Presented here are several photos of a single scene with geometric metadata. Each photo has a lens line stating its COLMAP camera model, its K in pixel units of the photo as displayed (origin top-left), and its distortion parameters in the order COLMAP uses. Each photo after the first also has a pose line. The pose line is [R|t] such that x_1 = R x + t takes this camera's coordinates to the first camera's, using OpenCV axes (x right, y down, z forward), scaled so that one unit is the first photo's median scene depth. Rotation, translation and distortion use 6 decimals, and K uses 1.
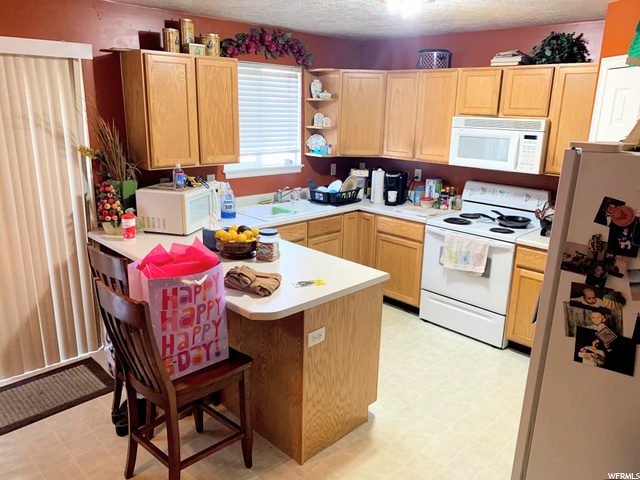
lens RADIAL K [[490.8, 0, 316.2], [0, 490.8, 238.6], [0, 0, 1]] dist [0.028124, -0.065653]
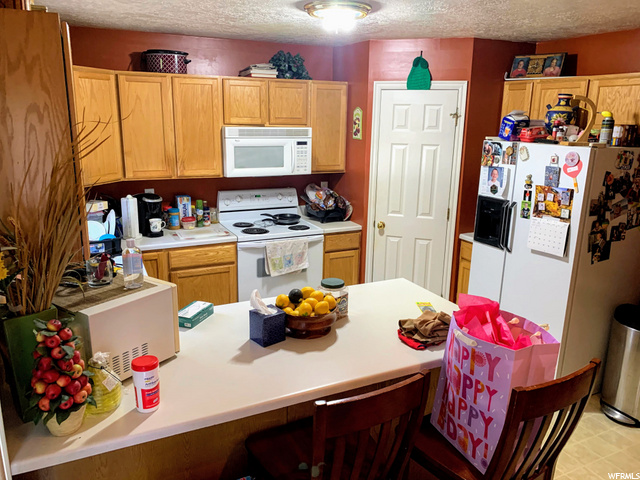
lens RADIAL K [[490.8, 0, 317.2], [0, 490.8, 242.3], [0, 0, 1]] dist [0.028124, -0.065653]
pose [[0.315029, -0.250276, 0.915488, -0.631140], [0.237697, 0.954667, 0.179193, -0.172811], [-0.918834, 0.161158, 0.360238, 0.561236]]
